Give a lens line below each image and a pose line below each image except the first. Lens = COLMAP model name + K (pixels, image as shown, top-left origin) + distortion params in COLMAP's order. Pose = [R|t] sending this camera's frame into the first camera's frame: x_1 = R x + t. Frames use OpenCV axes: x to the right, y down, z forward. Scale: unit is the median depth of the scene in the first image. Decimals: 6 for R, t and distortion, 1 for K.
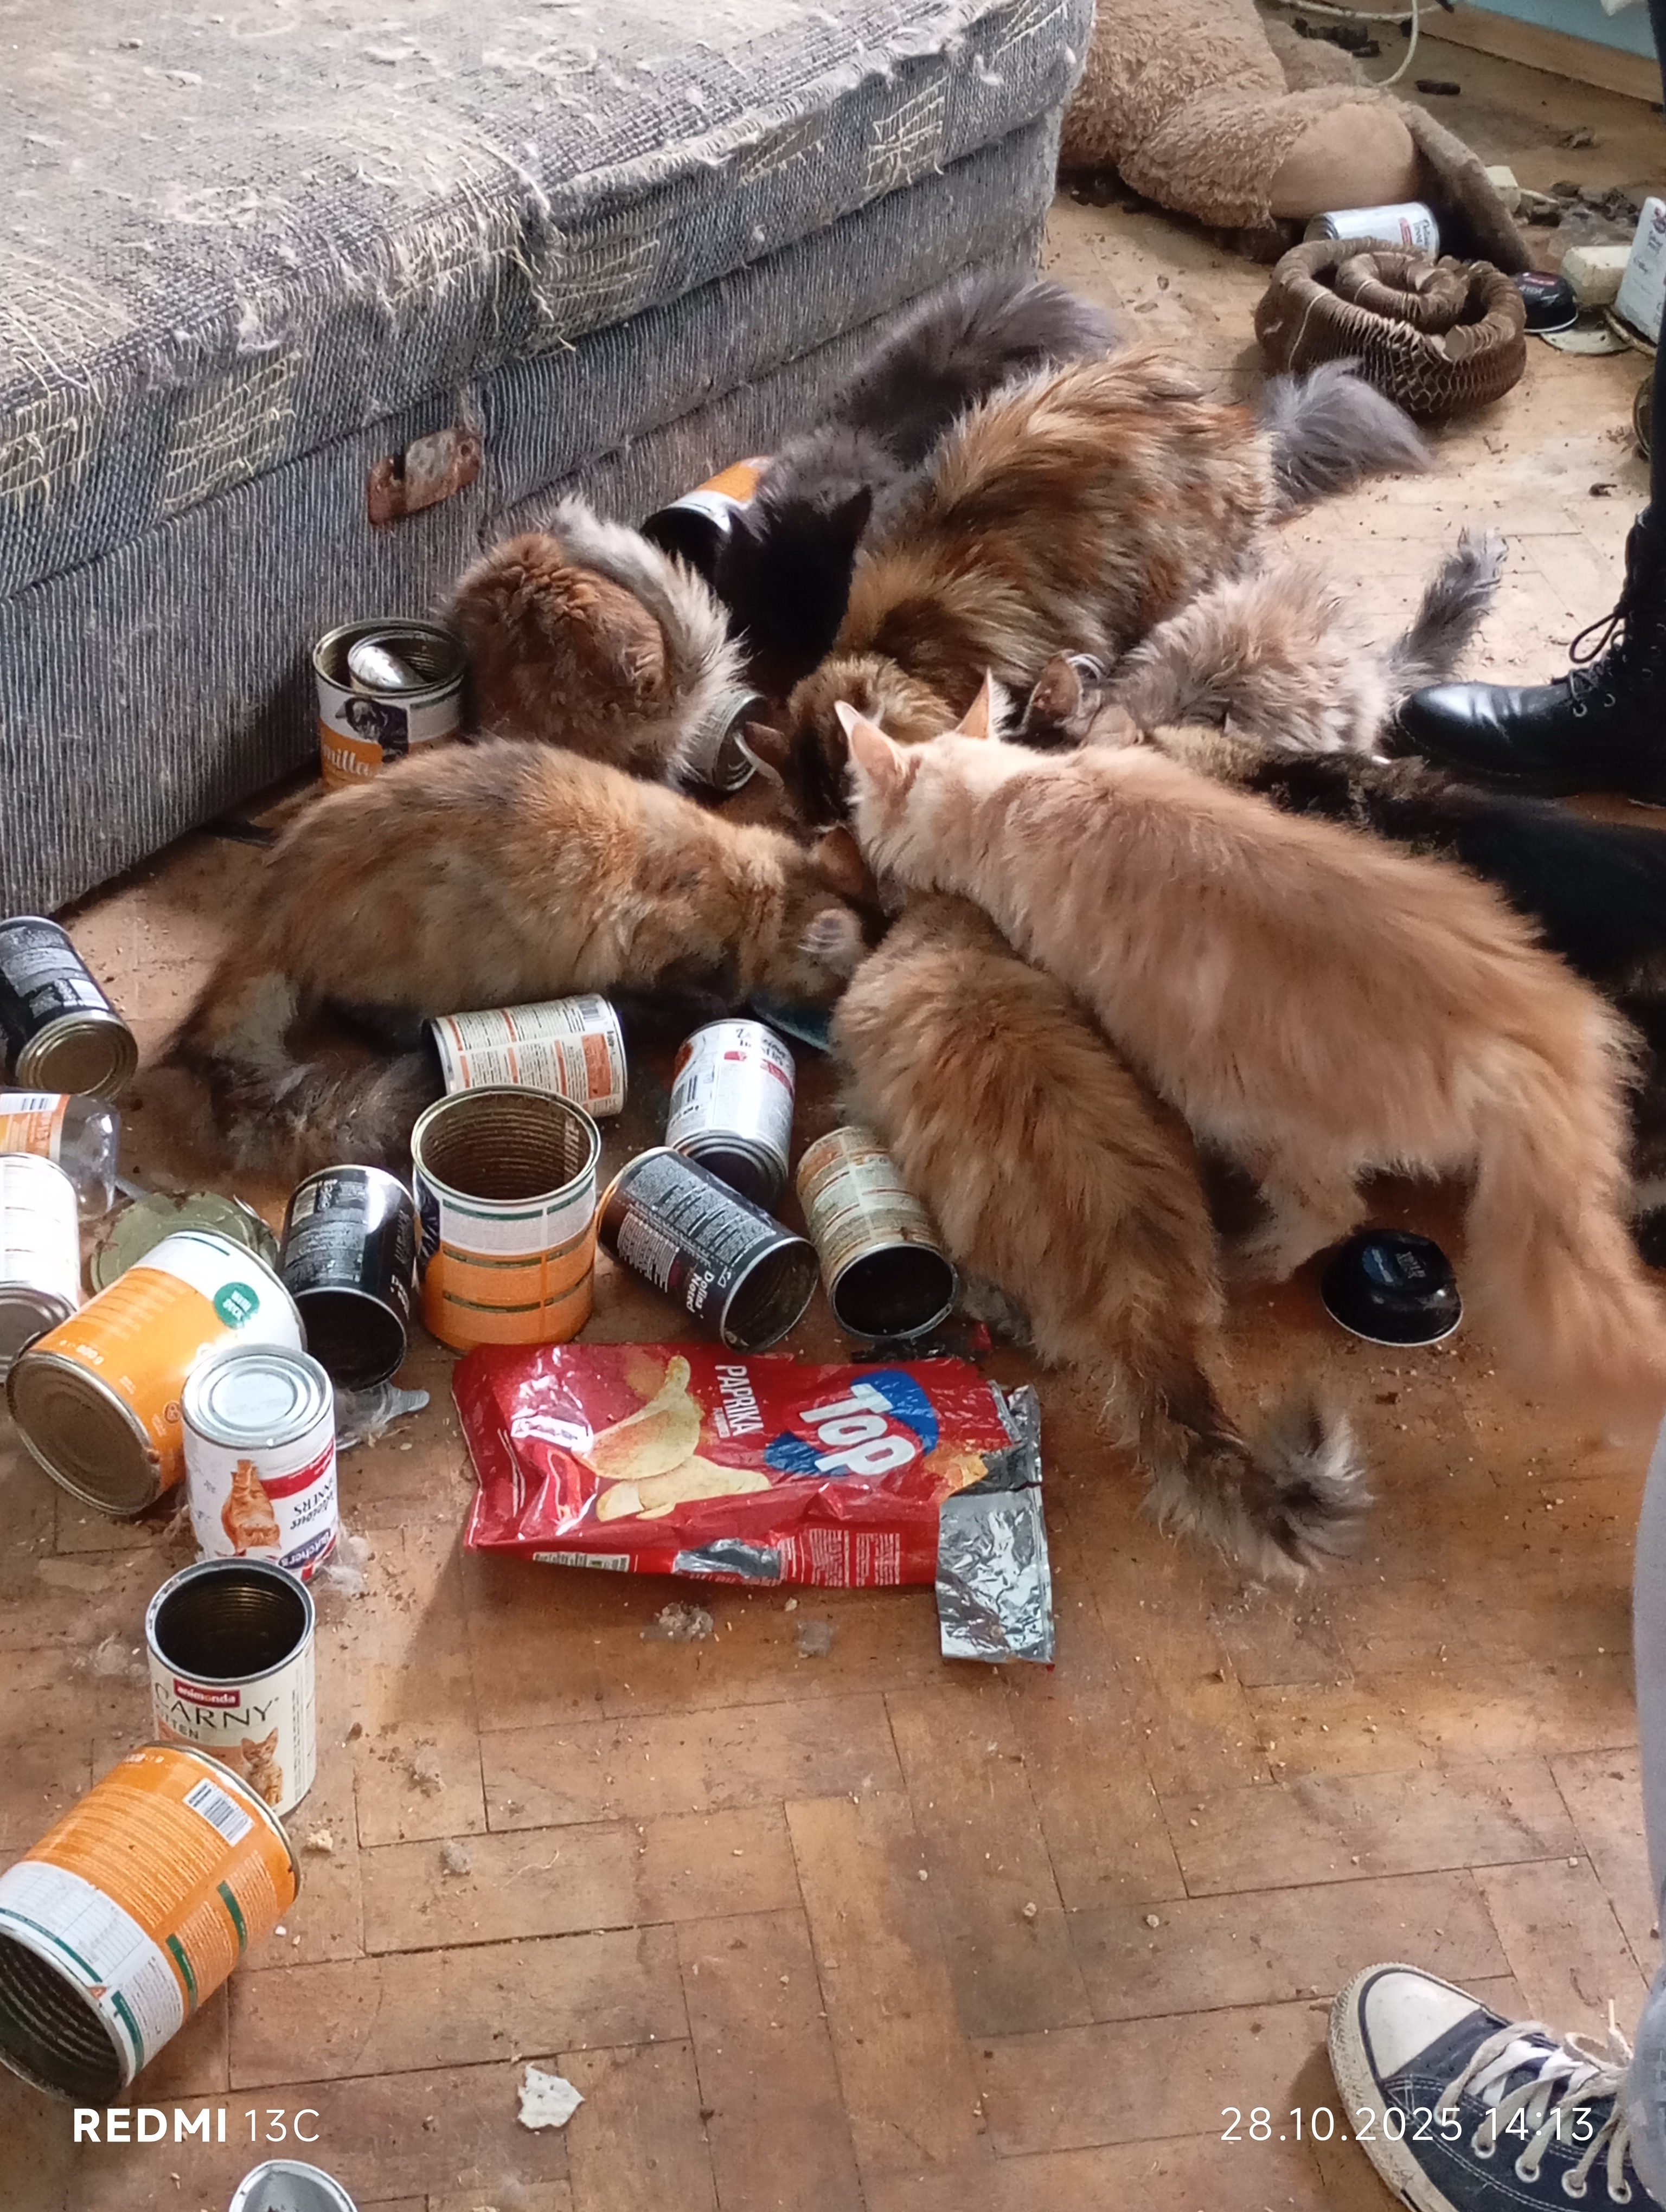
lens RADIAL K [[3142.5, 0, 847.9], [0, 3142.5, 1112.2], [0, 0, 1]] dist [0.063637, 0.000000]
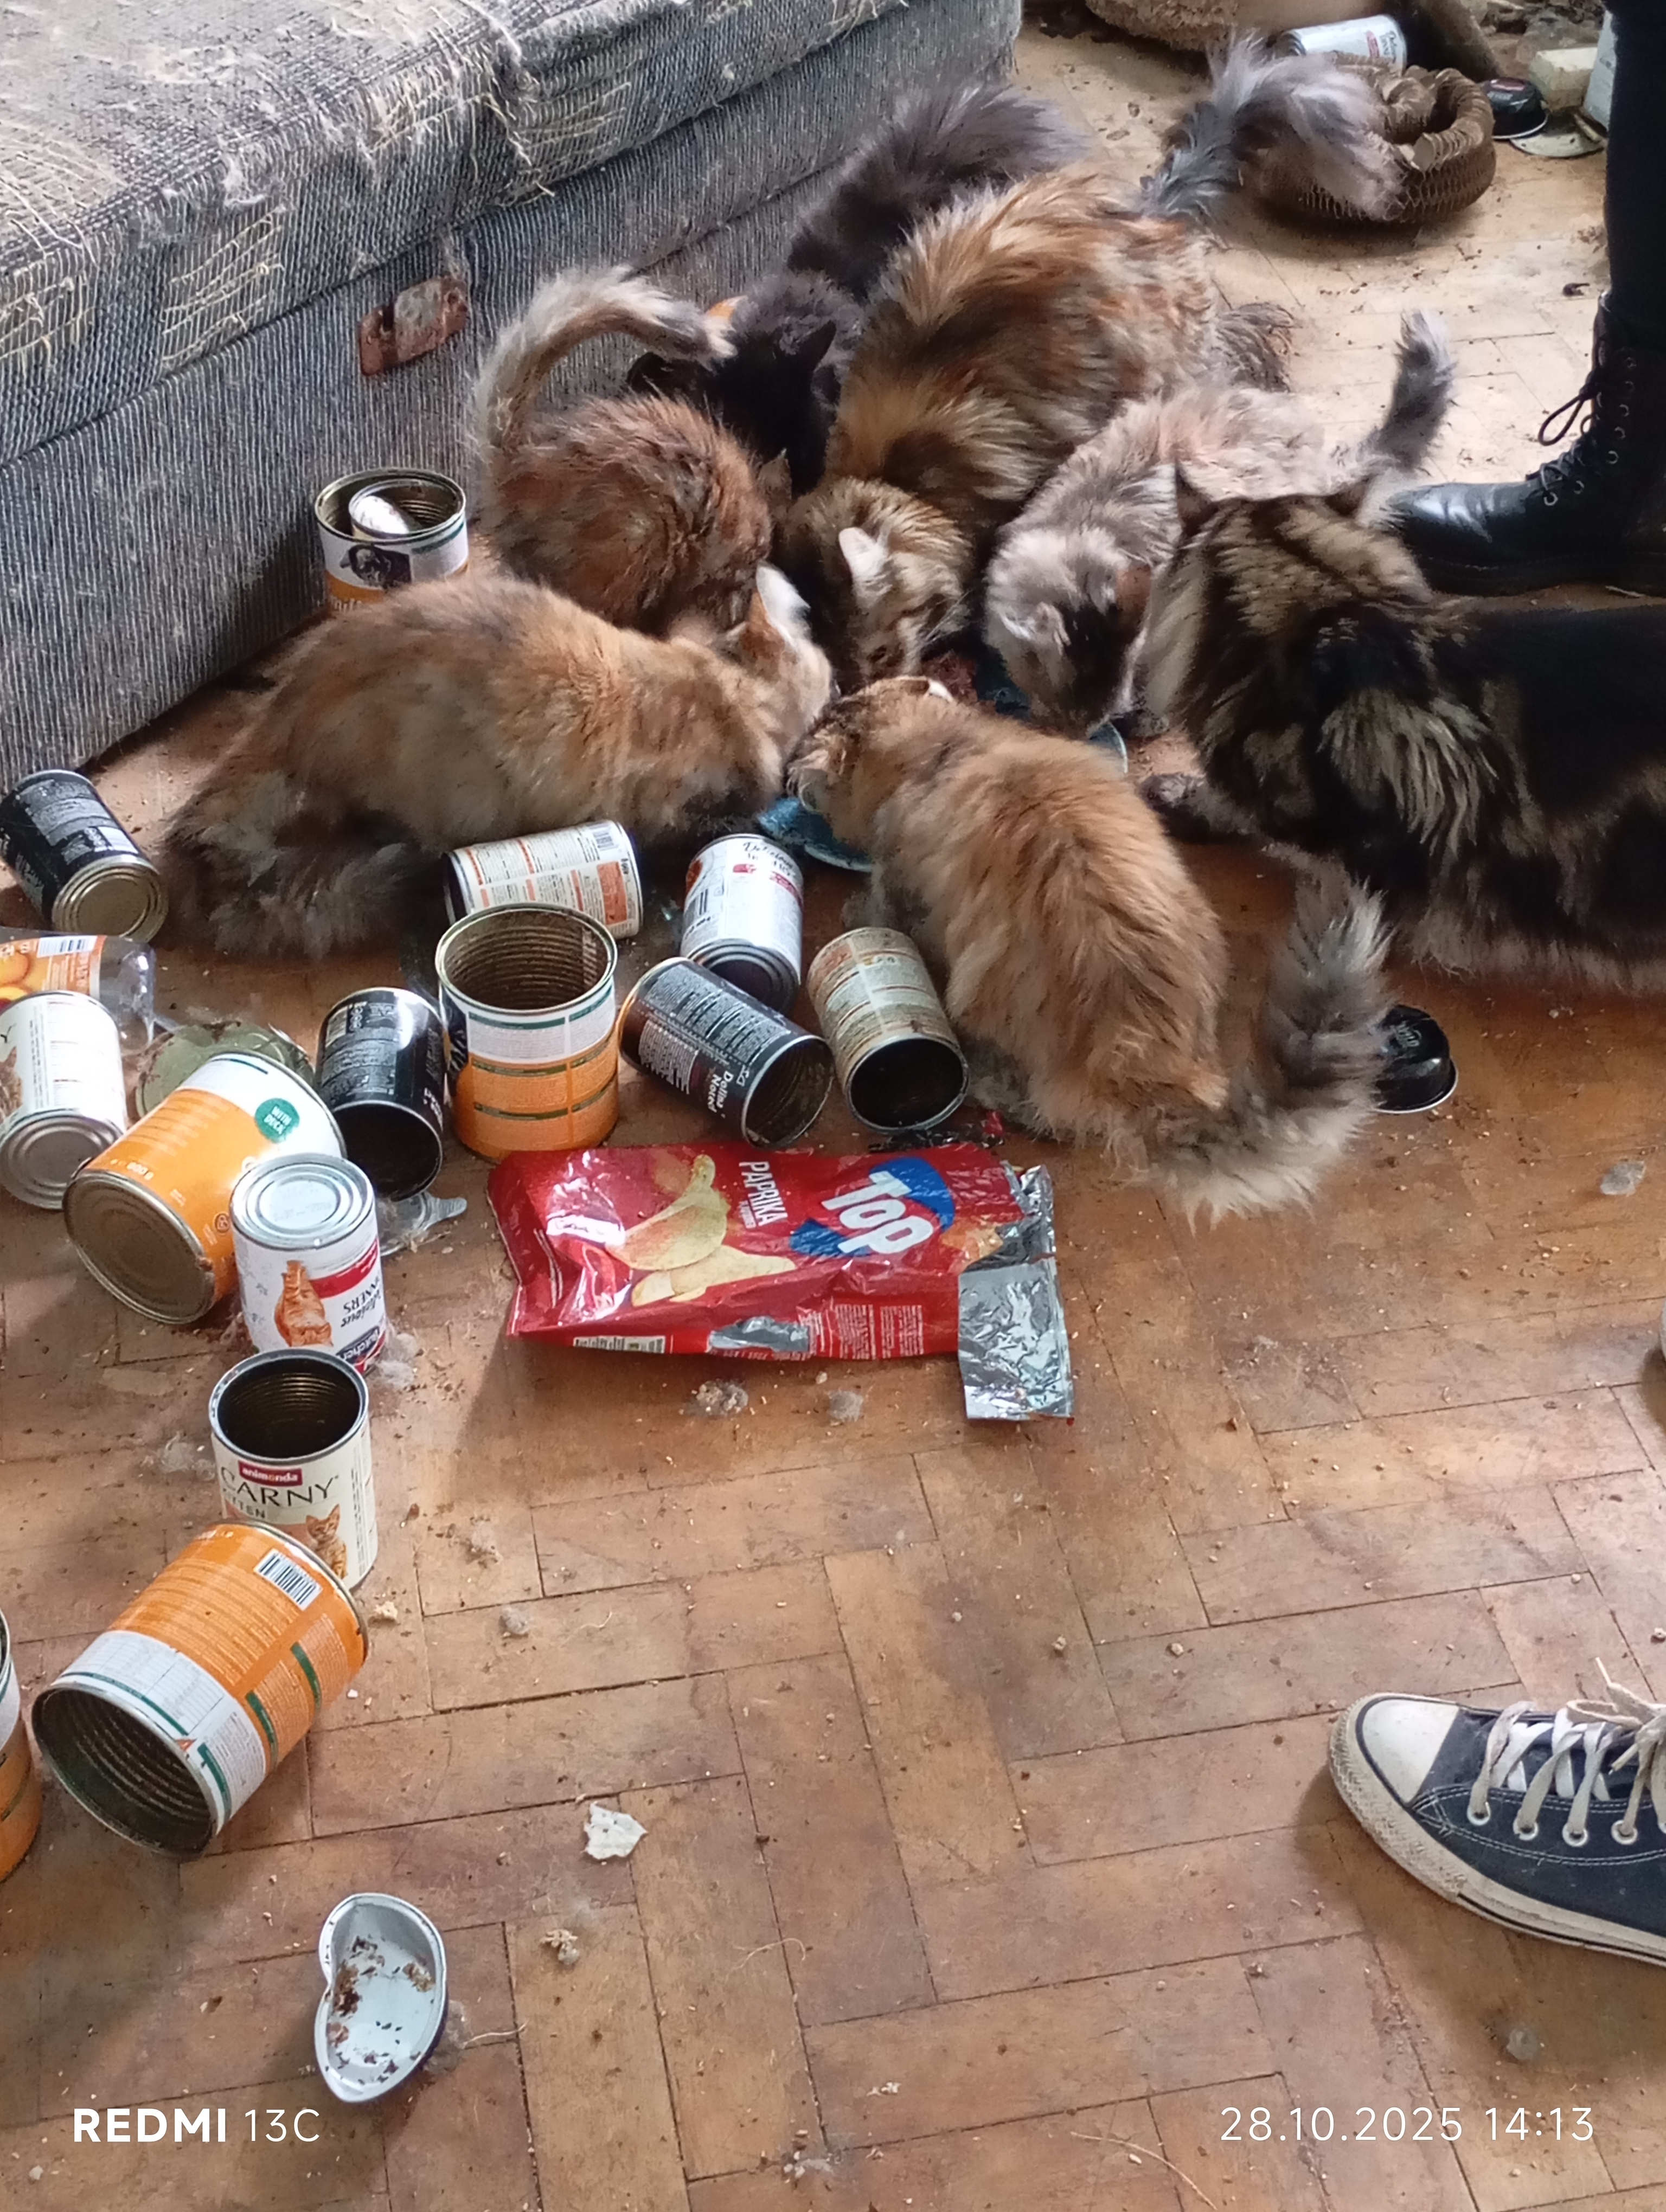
lens RADIAL K [[3142.5, 0, 853.1], [0, 3142.5, 1110.1], [0, 0, 1]] dist [0.063637, 0.000000]
pose [[0.998695, -0.050163, -0.009618, 0.006402], [0.050476, 0.998091, 0.035601, 0.027988], [0.007814, -0.036040, 0.999320, -0.039117]]
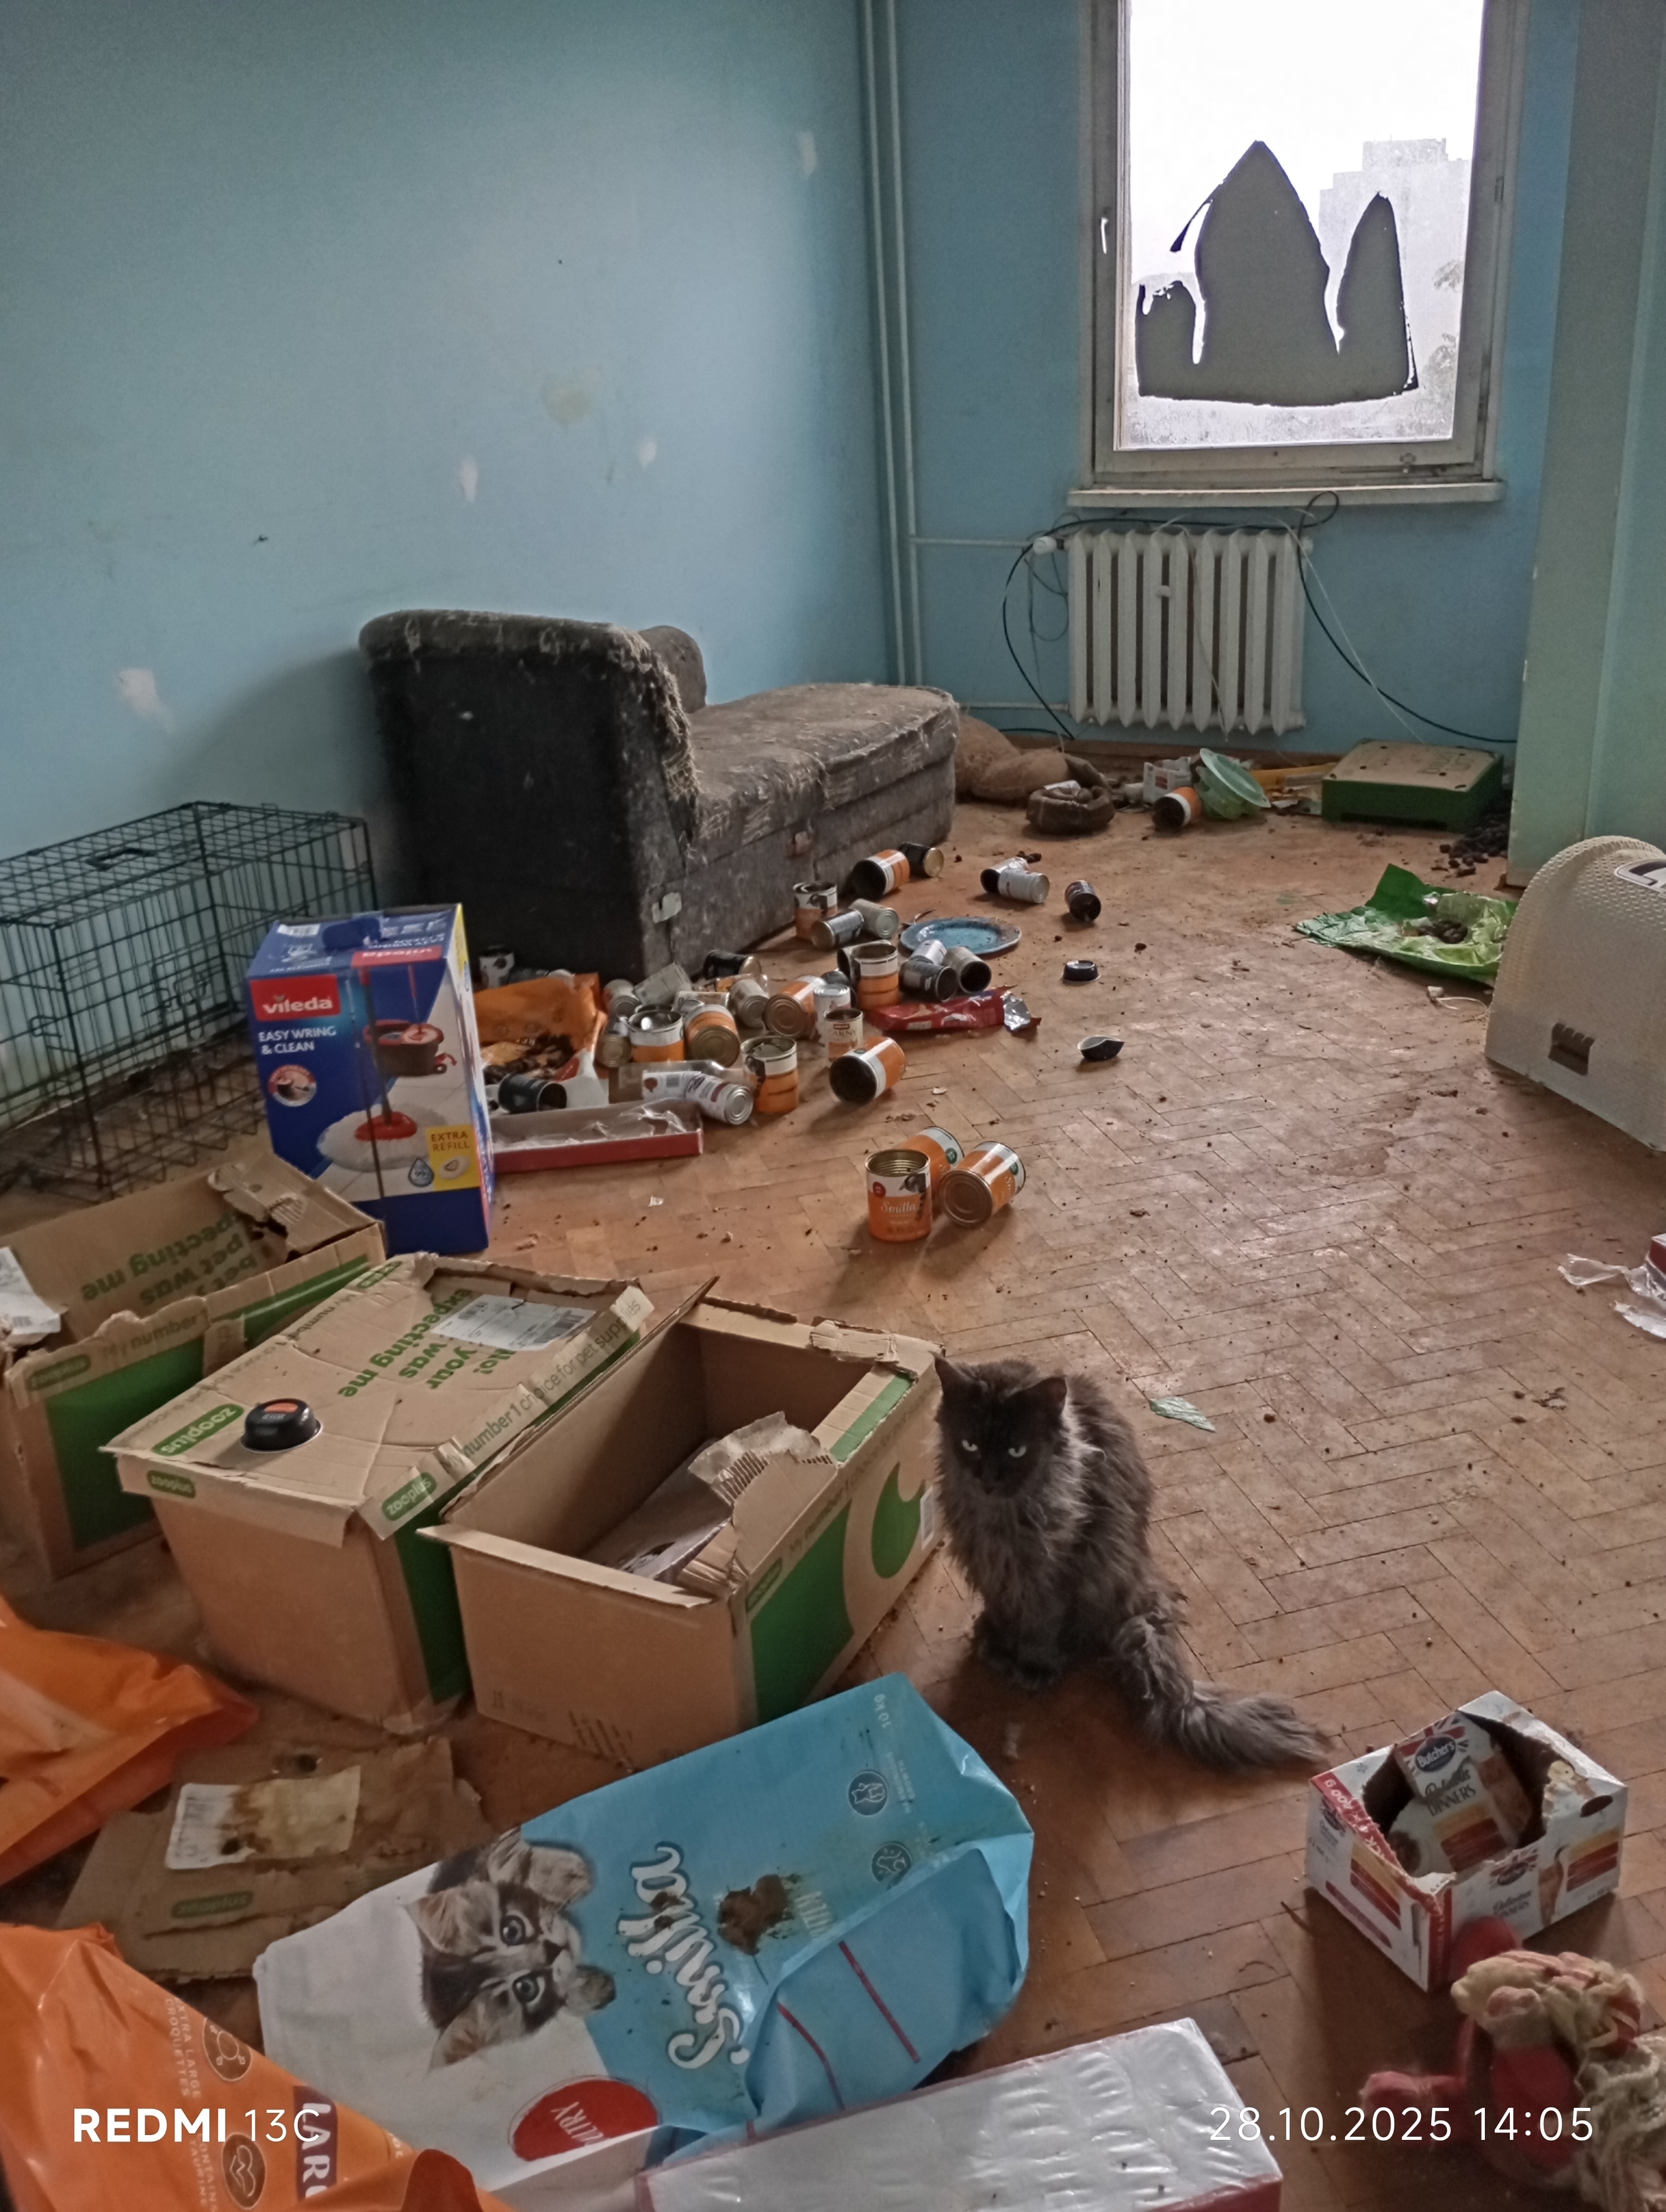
lens RADIAL K [[1817.9, 0, 834.8], [0, 1817.9, 1106.2], [0, 0, 1]] dist [0.057470, -0.074032]
pose [[0.987110, -0.159132, 0.017061, -0.216862], [0.158341, 0.955533, -0.248765, 0.717484], [0.023284, 0.248260, 0.968414, -1.084181]]
